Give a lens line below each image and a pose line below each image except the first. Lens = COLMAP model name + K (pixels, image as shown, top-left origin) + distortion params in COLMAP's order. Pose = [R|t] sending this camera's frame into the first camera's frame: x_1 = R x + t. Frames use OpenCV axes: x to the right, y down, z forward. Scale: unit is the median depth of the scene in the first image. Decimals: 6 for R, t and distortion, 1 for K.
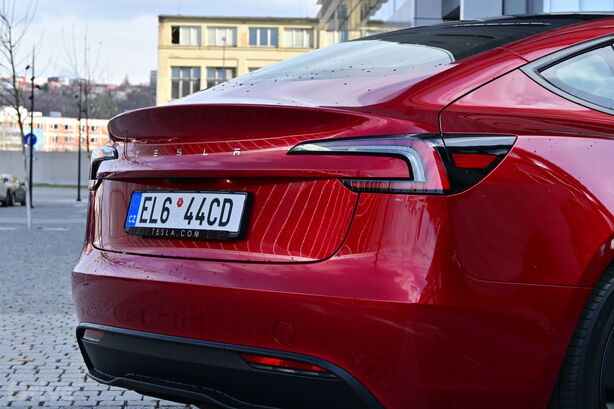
lens RADIAL K [[1320.3, 0, 308.0], [0, 1320.3, 204.4], [0, 0, 1]] dist [0.023519, 0.000000]
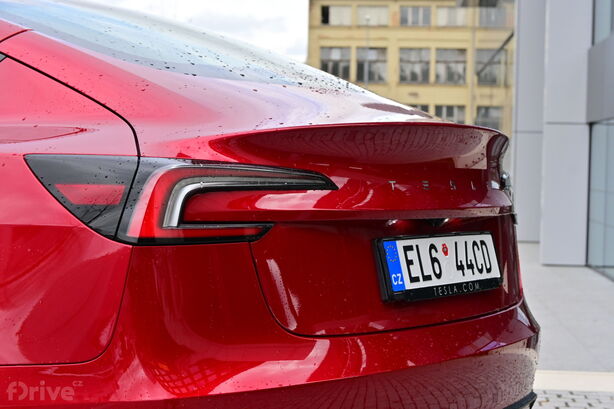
lens RADIAL K [[1320.3, 0, 305.7], [0, 1320.3, 203.5], [0, 0, 1]] dist [0.023519, 0.000000]
pose [[-0.266121, -0.035535, 0.963284, -0.824685], [-0.010599, 0.999368, 0.033938, -0.054086], [-0.963881, -0.001178, -0.266329, 1.294688]]
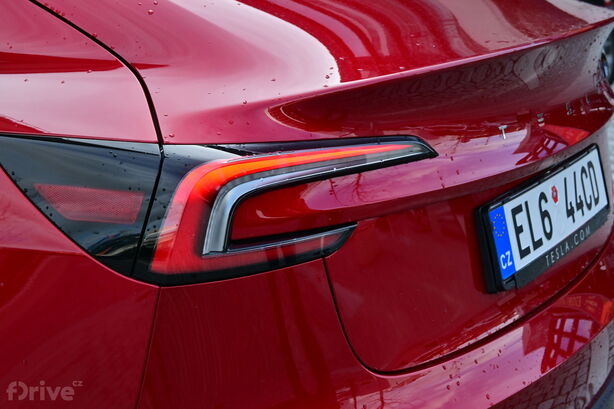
lens RADIAL K [[1320.3, 0, 309.3], [0, 1320.3, 205.6], [0, 0, 1]] dist [0.023519, 0.000000]
pose [[-0.324582, -0.252235, 0.911605, -0.591793], [-0.005638, 0.964286, 0.264803, -0.149245], [-0.945841, 0.080810, -0.314412, 1.292231]]
